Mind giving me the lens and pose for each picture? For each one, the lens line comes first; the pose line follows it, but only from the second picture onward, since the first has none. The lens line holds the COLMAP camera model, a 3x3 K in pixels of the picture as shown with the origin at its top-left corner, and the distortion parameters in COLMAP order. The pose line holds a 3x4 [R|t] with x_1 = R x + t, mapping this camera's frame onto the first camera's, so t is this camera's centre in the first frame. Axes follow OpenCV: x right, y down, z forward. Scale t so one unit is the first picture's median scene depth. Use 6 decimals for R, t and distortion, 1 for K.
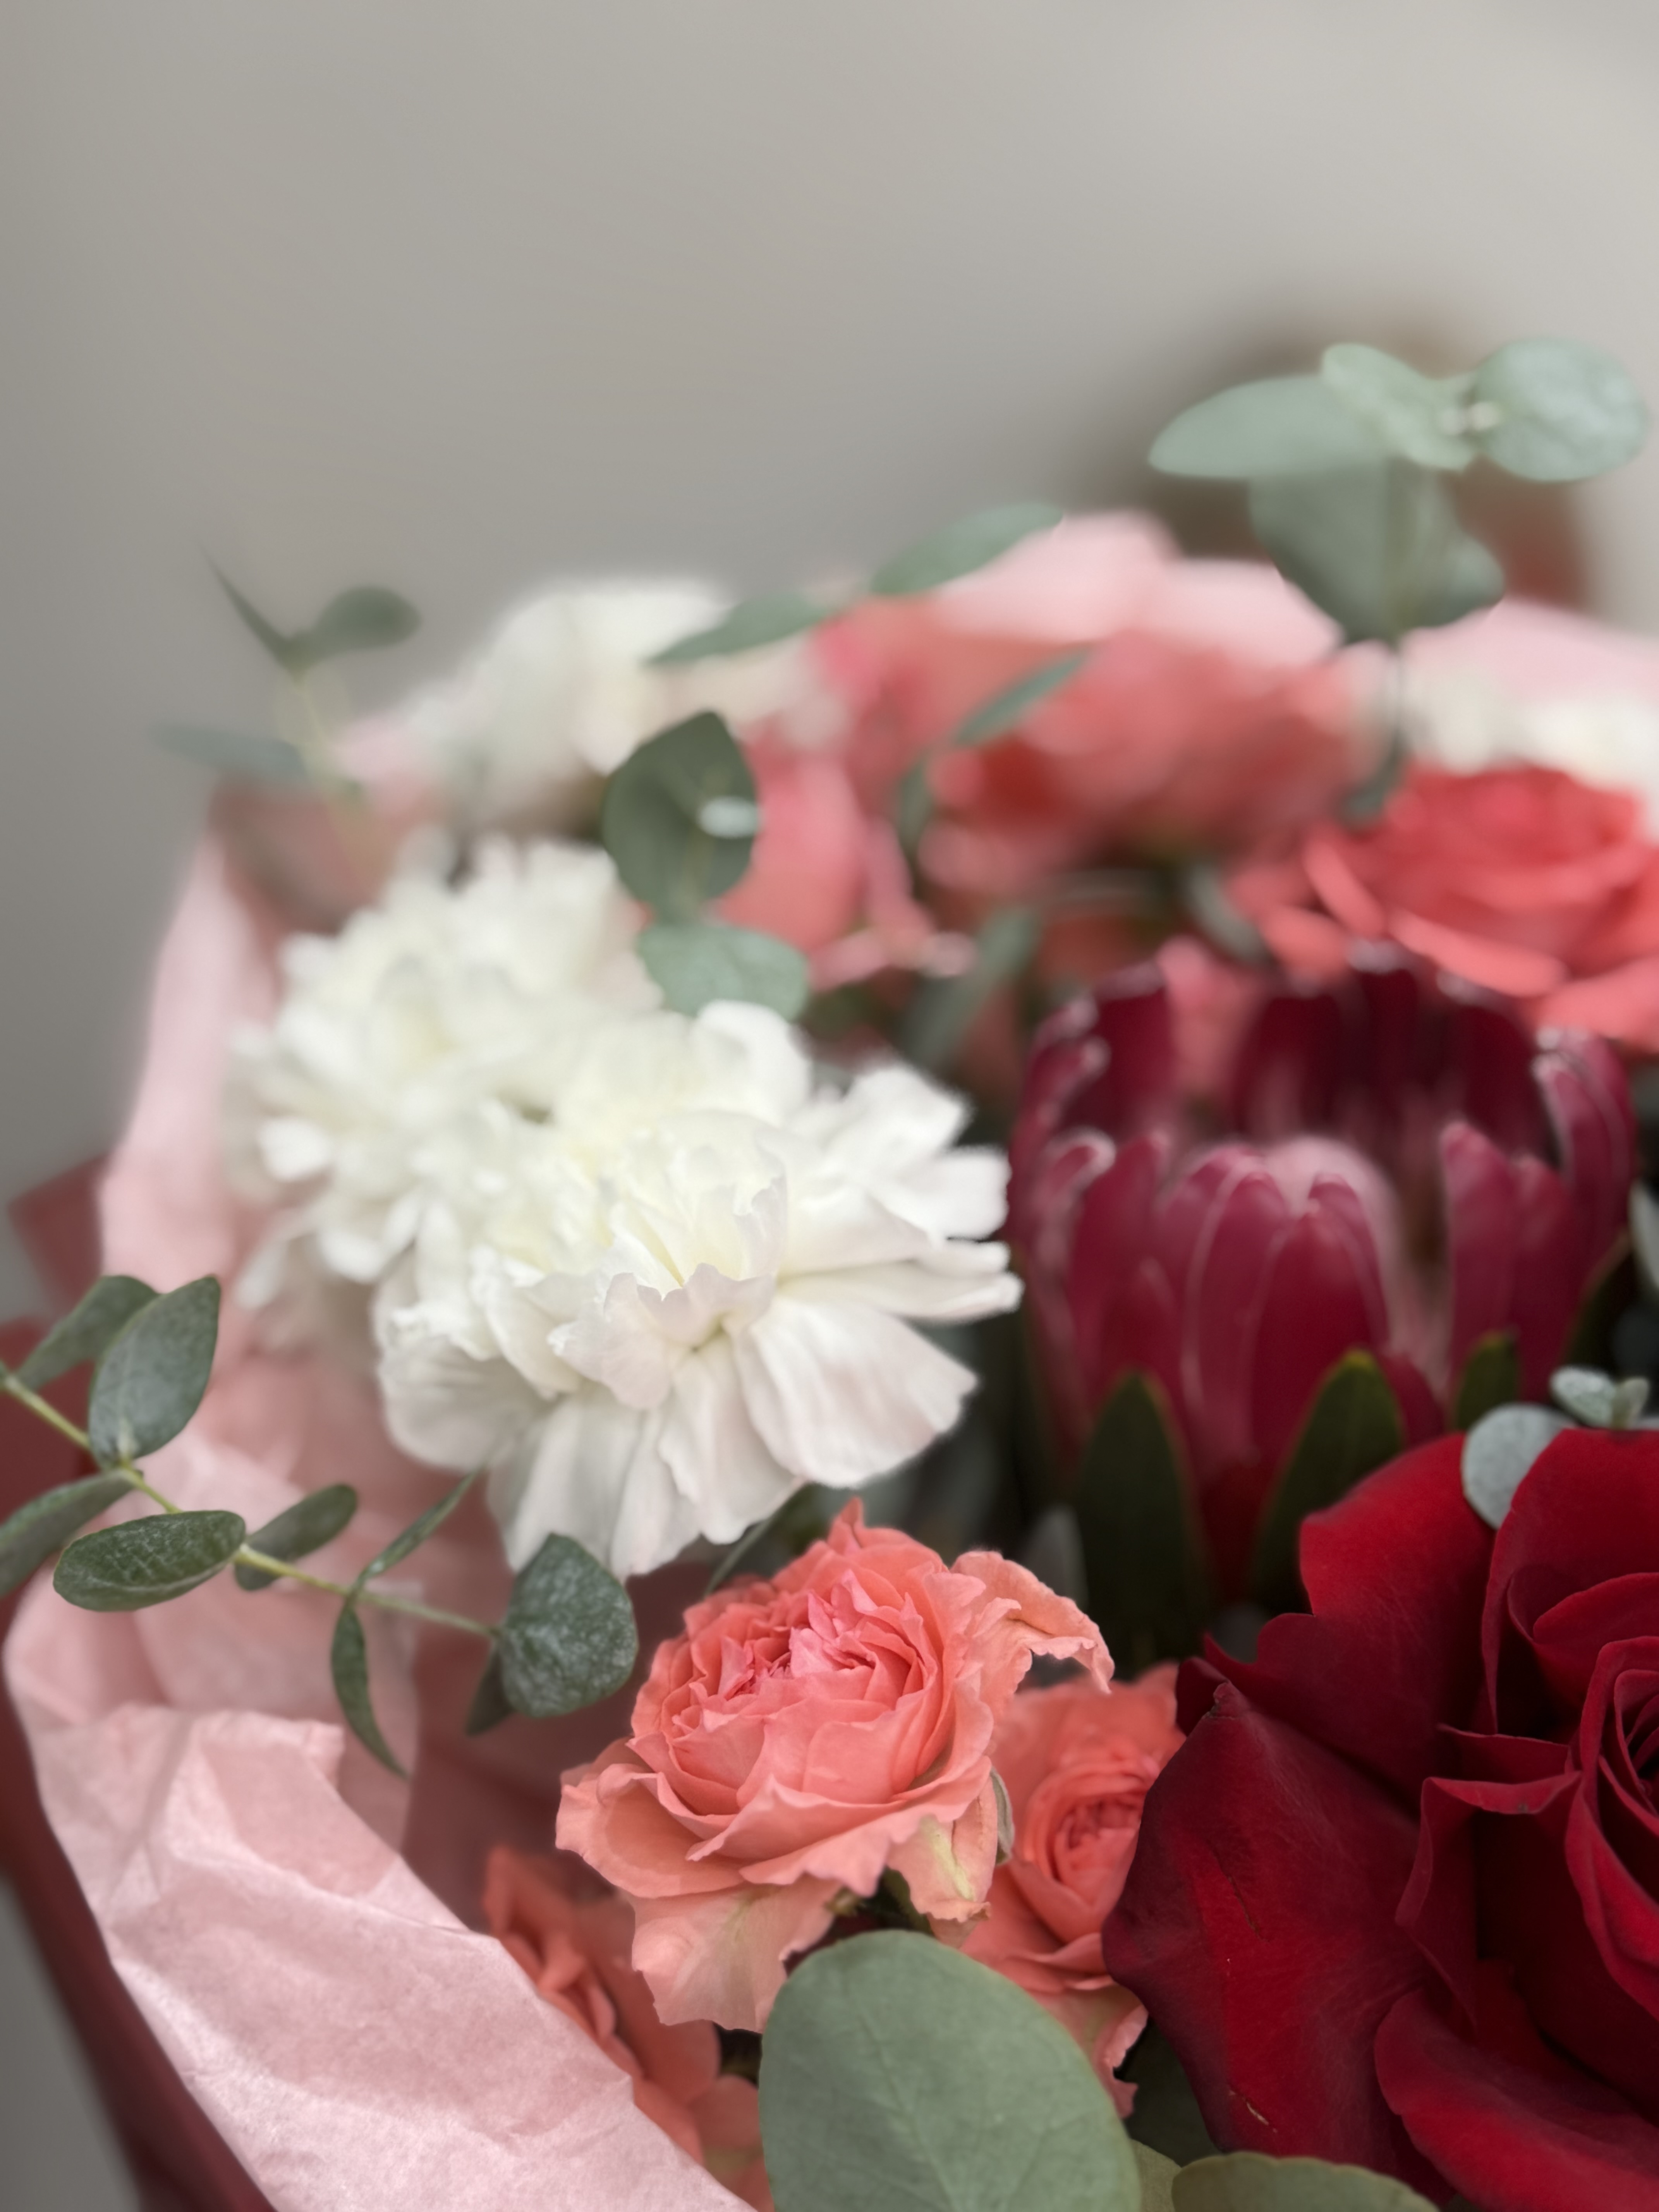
lens RADIAL K [[3139.0, 0, 726.1], [0, 3139.0, 1107.0], [0, 0, 1]] dist [0.083309, -0.010920]
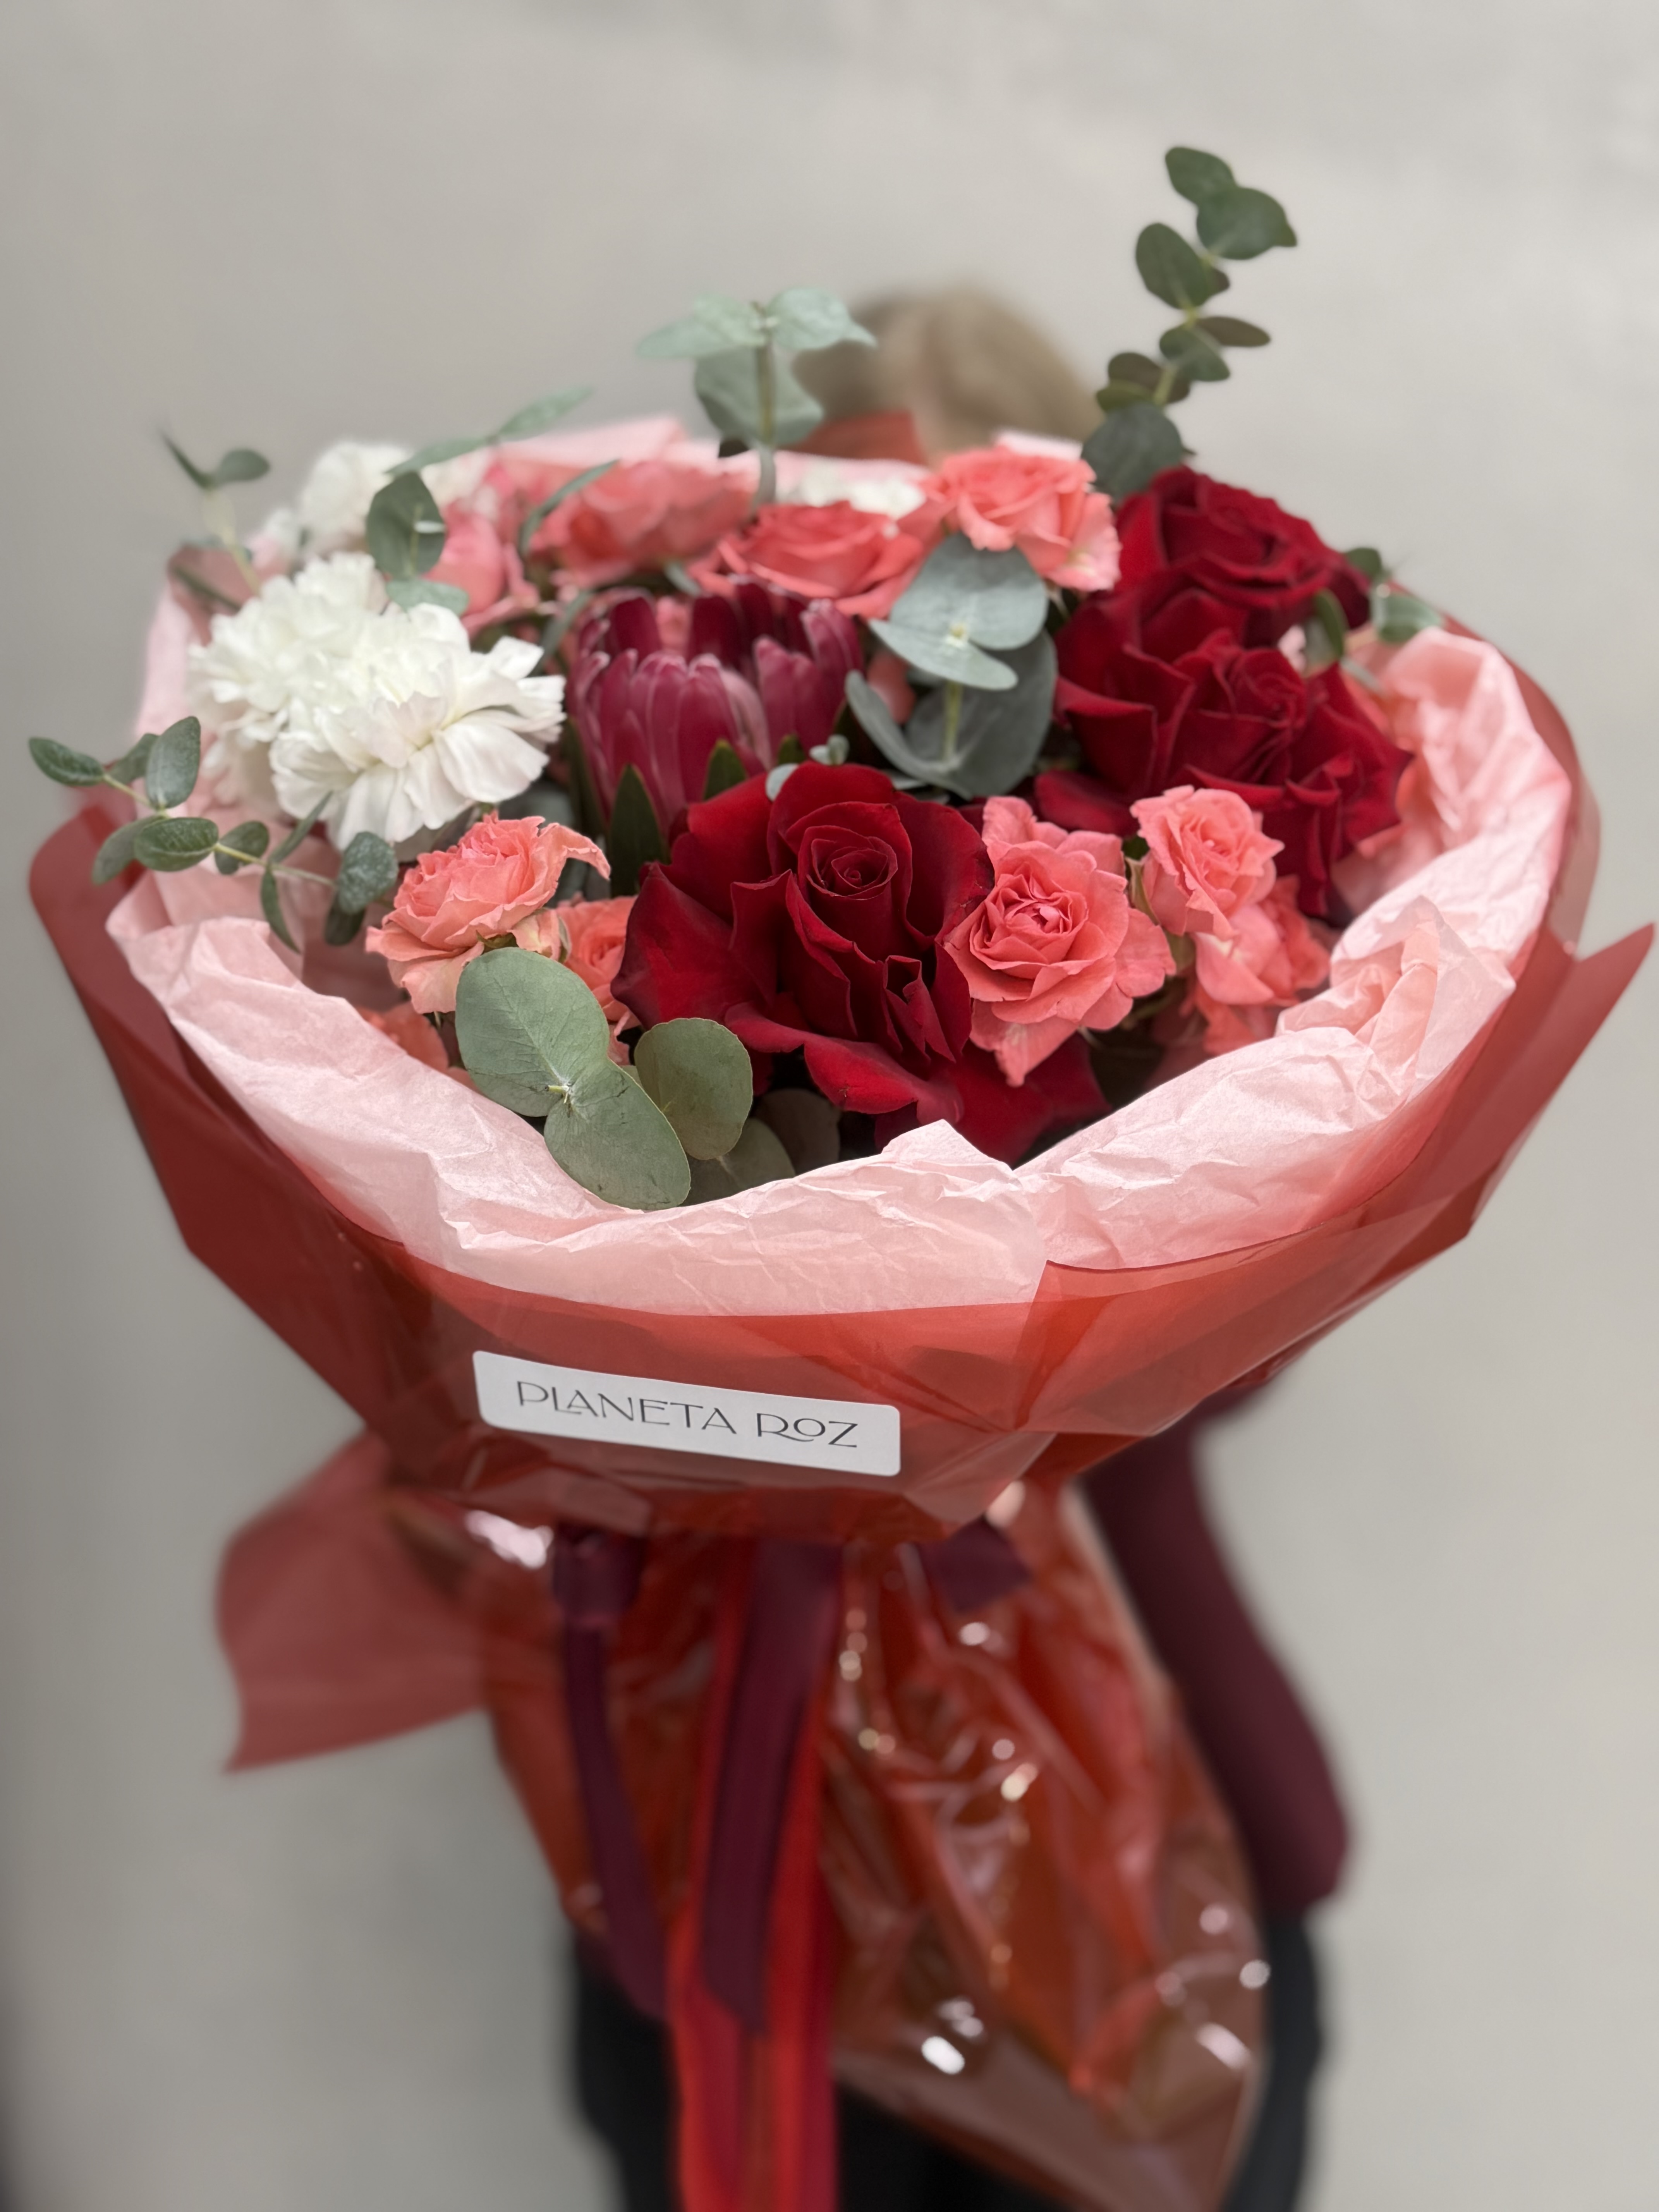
lens RADIAL K [[3089.0, 0, 810.3], [0, 3089.0, 1111.8], [0, 0, 1]] dist [0.113258, -0.005860]
pose [[0.995914, -0.058006, 0.069210, 0.100030], [0.059358, 0.998081, -0.017633, 0.392530], [-0.068055, 0.021669, 0.997446, -1.206539]]
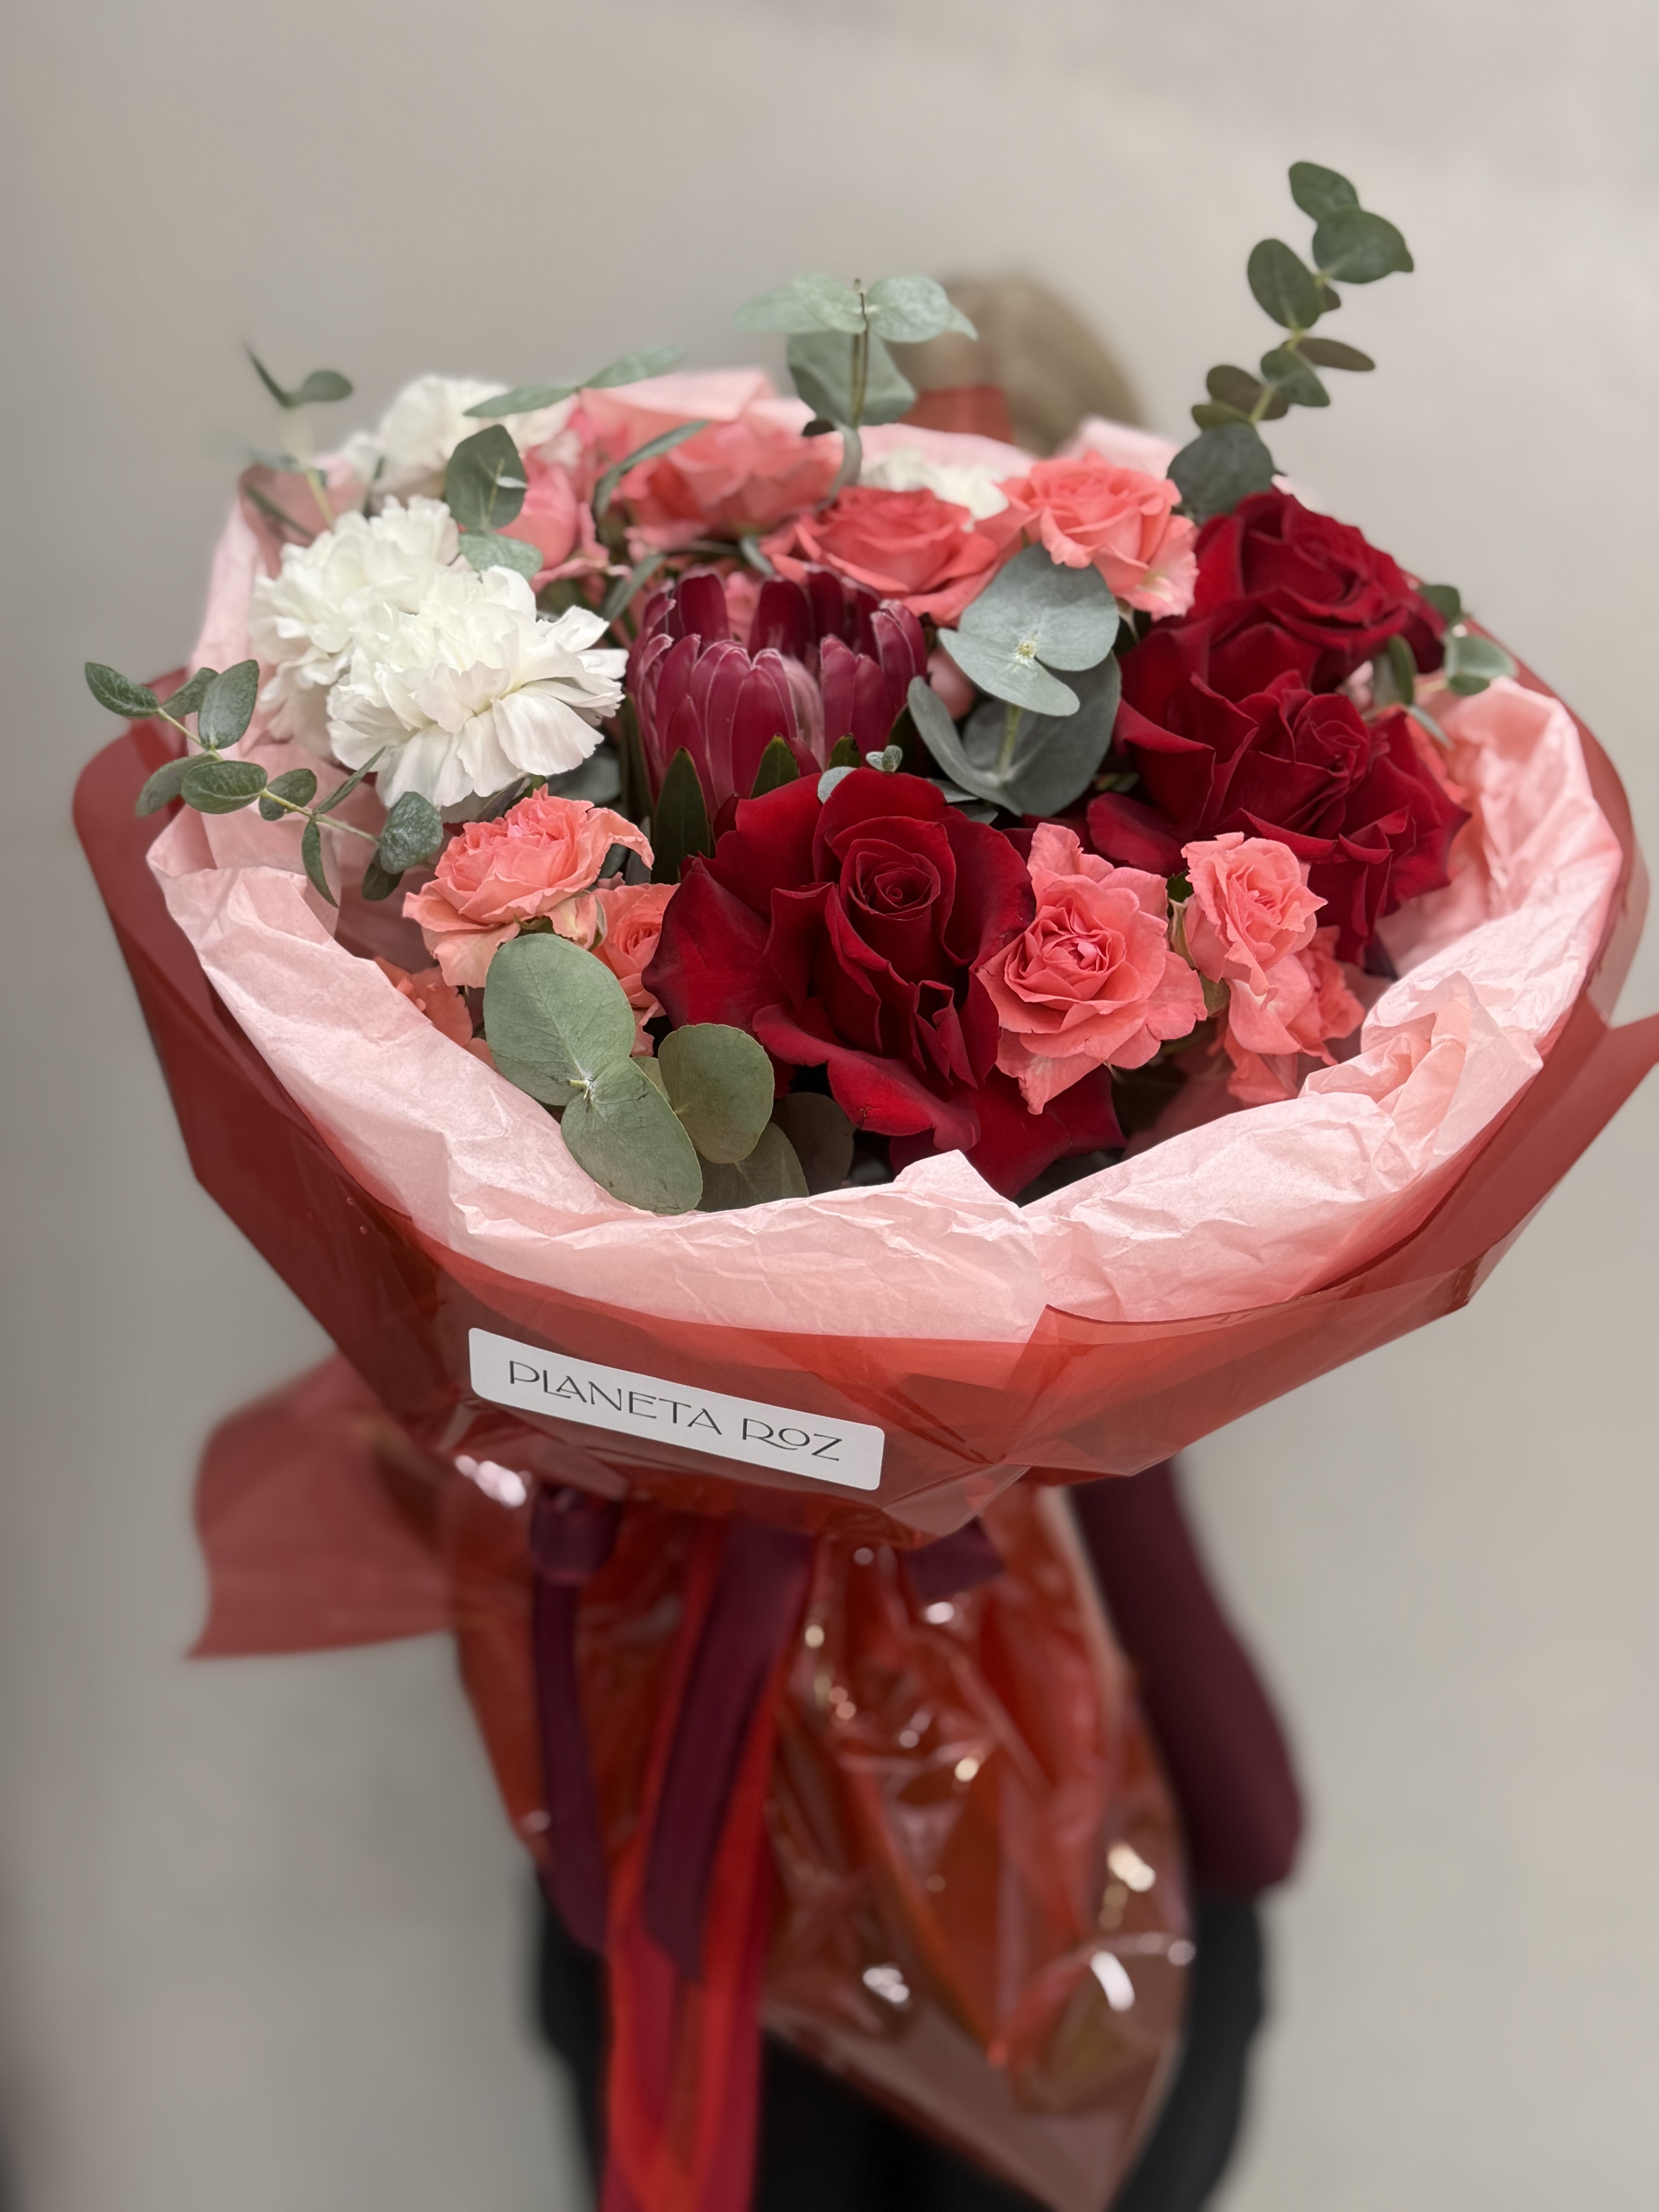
lens RADIAL K [[3089.0, 0, 810.3], [0, 3089.0, 1111.8], [0, 0, 1]] dist [0.113258, -0.005860]
pose [[0.997073, 0.041556, 0.064175, 0.098167], [-0.043904, 0.998400, 0.035626, 0.270445], [-0.062592, -0.038339, 0.997303, -1.207165]]
